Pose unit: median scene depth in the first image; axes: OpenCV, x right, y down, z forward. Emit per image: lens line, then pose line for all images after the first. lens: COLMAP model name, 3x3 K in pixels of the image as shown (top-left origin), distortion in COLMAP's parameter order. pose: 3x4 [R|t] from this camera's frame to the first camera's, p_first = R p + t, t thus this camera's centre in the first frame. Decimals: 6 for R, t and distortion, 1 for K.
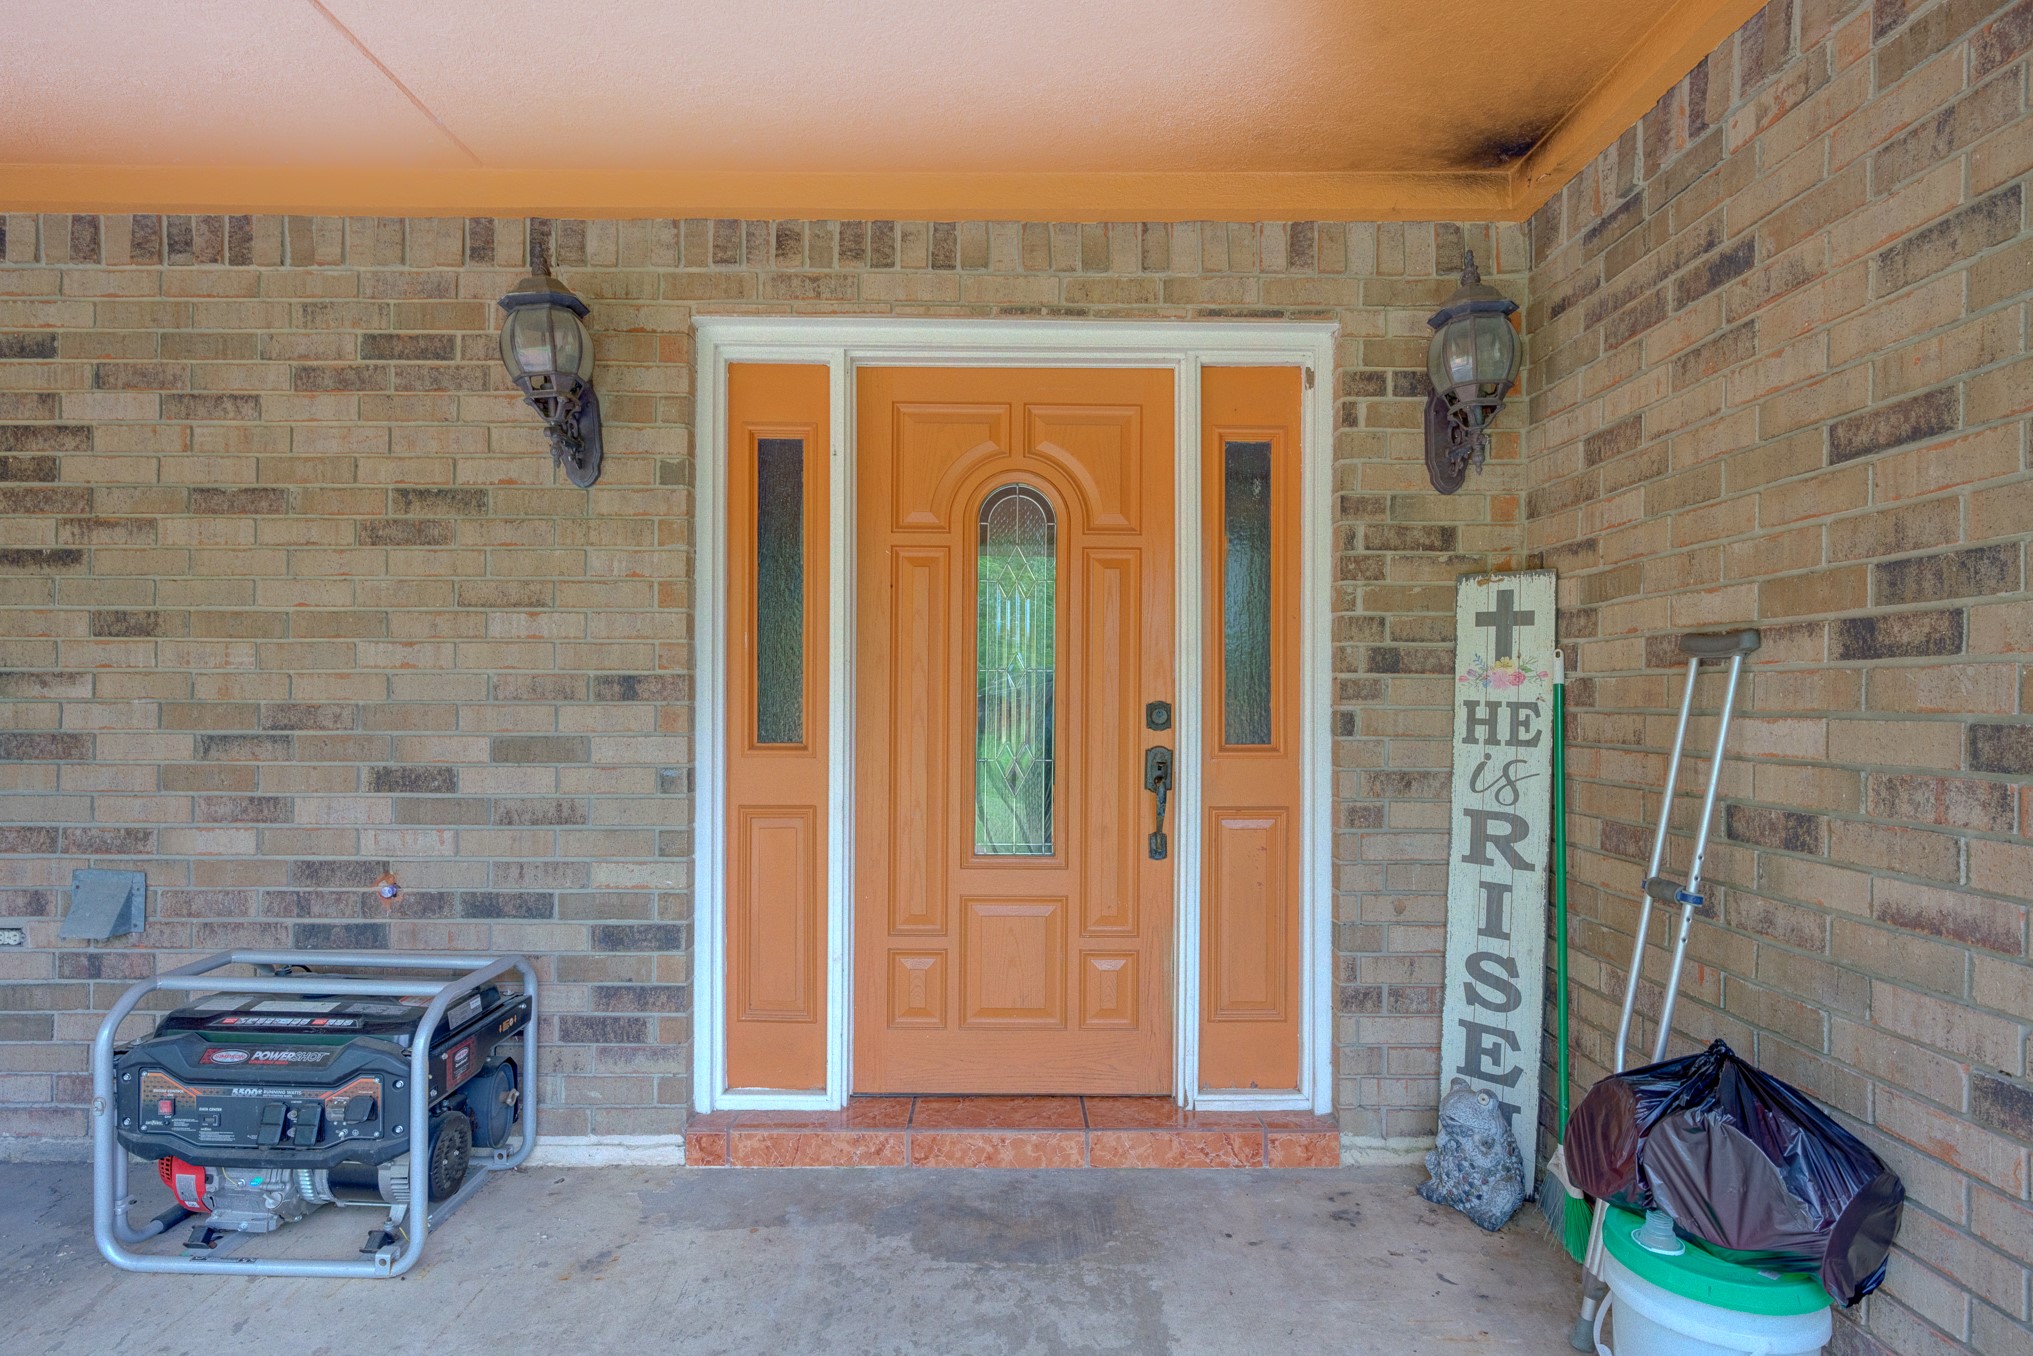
lens RADIAL K [[1071.2, 0, 1027.6], [0, 1071.2, 699.1], [0, 0, 1]] dist [0.001456, -0.001925]
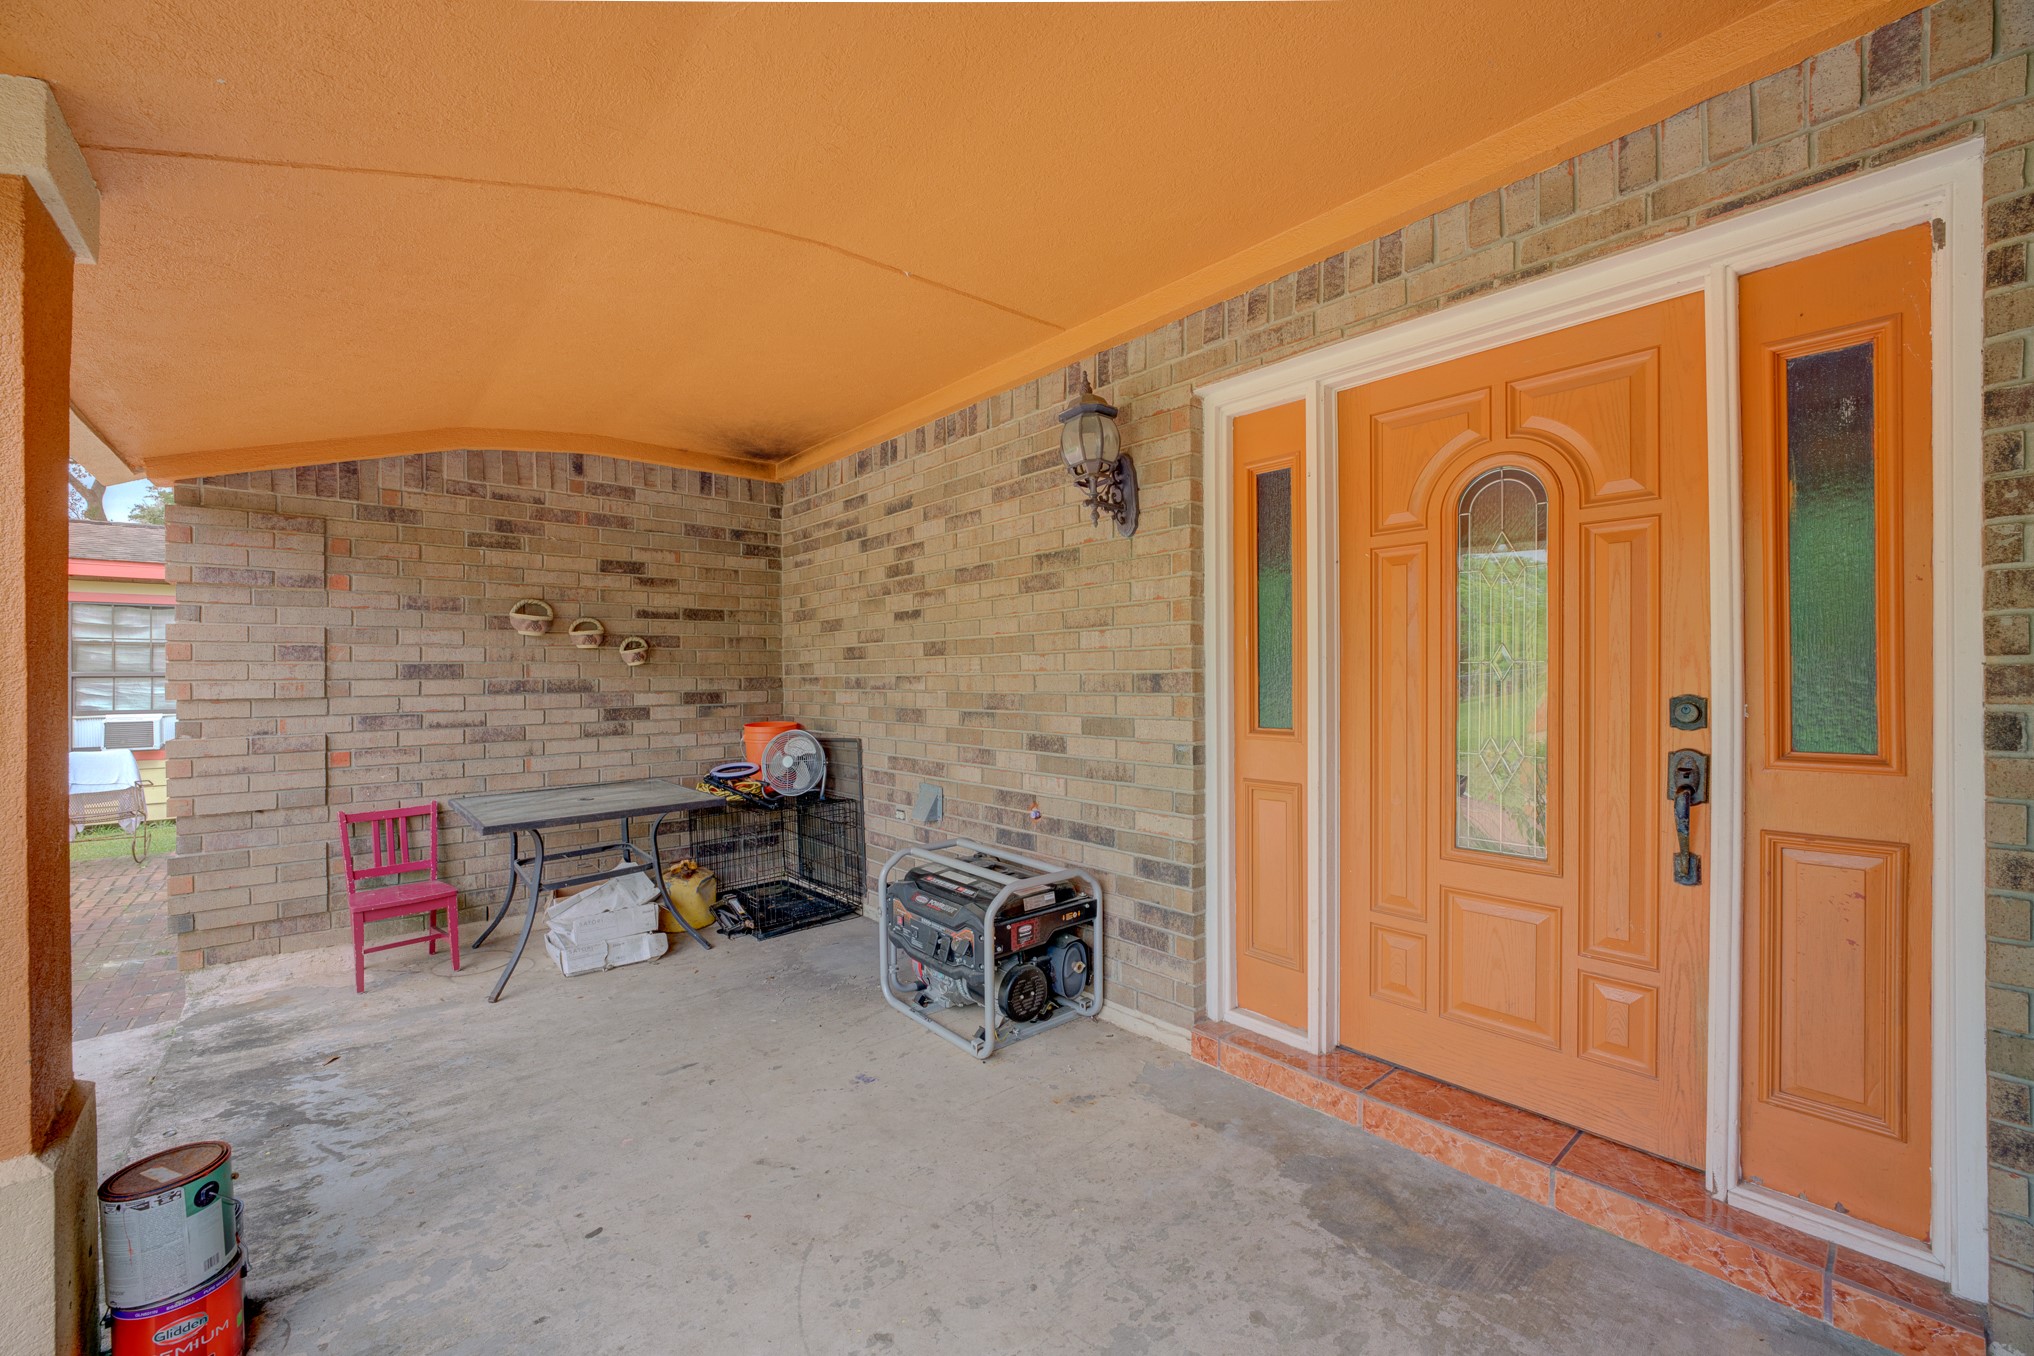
lens RADIAL K [[815.4, 0, 996.6], [0, 815.4, 682.3], [0, 0, 1]] dist [-0.019344, 0.004176]
pose [[0.641436, -0.005201, -0.767159, 0.275139], [0.008388, 0.999965, 0.000234, -0.013318], [0.767131, -0.006585, 0.641457, 0.200279]]
